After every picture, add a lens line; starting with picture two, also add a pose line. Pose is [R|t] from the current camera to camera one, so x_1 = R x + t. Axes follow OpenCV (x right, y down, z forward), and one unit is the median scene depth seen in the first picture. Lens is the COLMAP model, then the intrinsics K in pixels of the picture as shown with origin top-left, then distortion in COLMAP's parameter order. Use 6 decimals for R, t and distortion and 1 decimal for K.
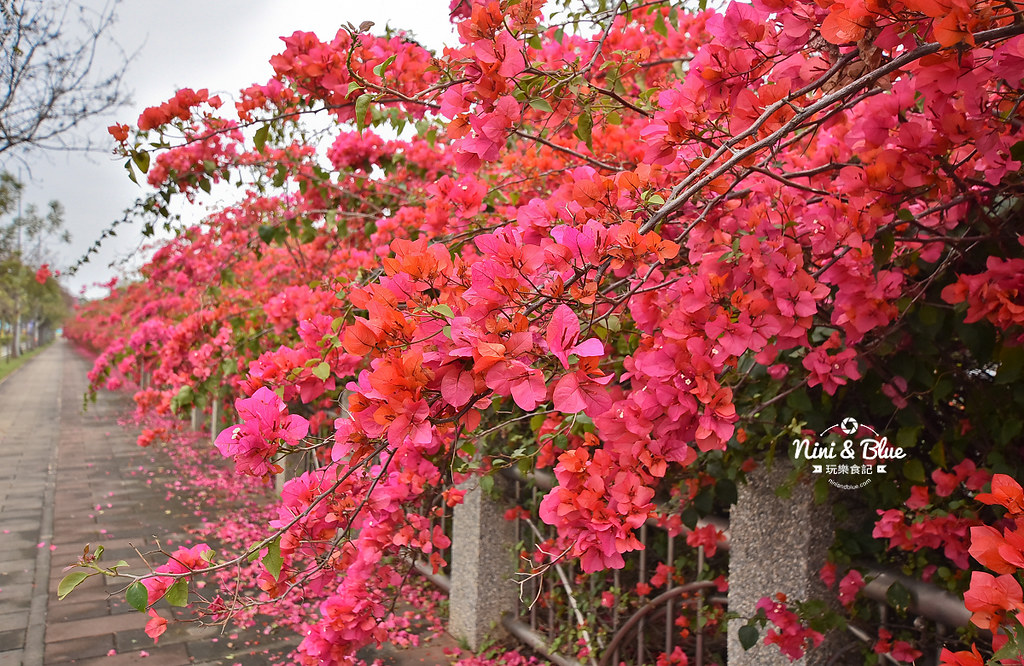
lens RADIAL K [[1351.4, 0, 512.0], [0, 1351.4, 333.0], [0, 0, 1]] dist [0.014341, 0.017190]
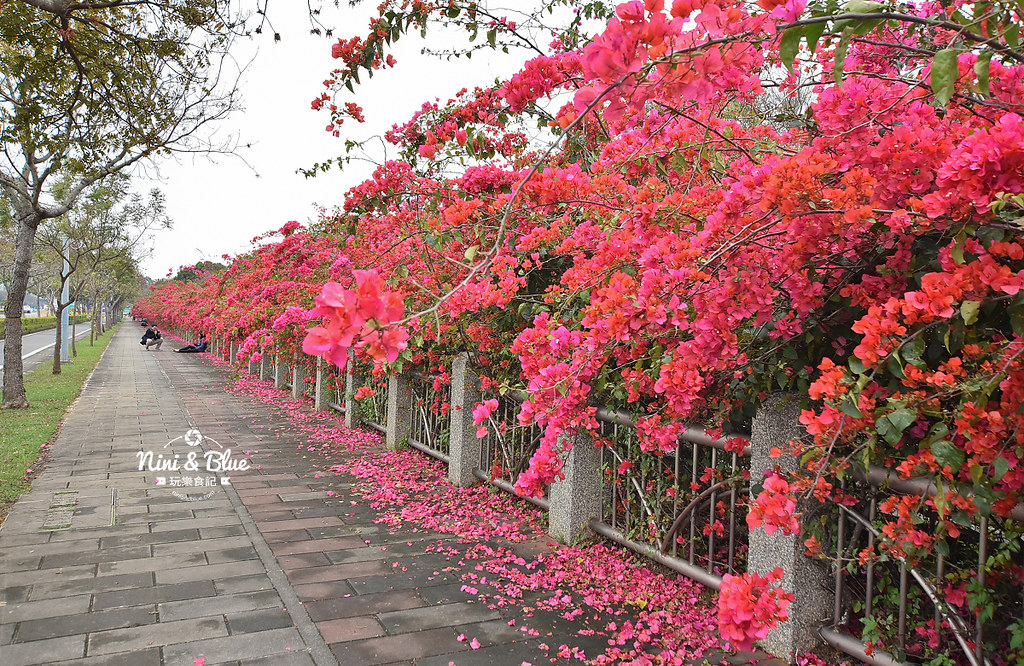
lens RADIAL K [[1351.4, 0, 512.0], [0, 1351.4, 333.0], [0, 0, 1]] dist [0.014341, 0.017190]
pose [[0.999358, 0.006562, -0.035226, -0.052782], [-0.006054, 0.999876, 0.014518, 0.002082], [0.035317, -0.014296, 0.999274, -0.491407]]
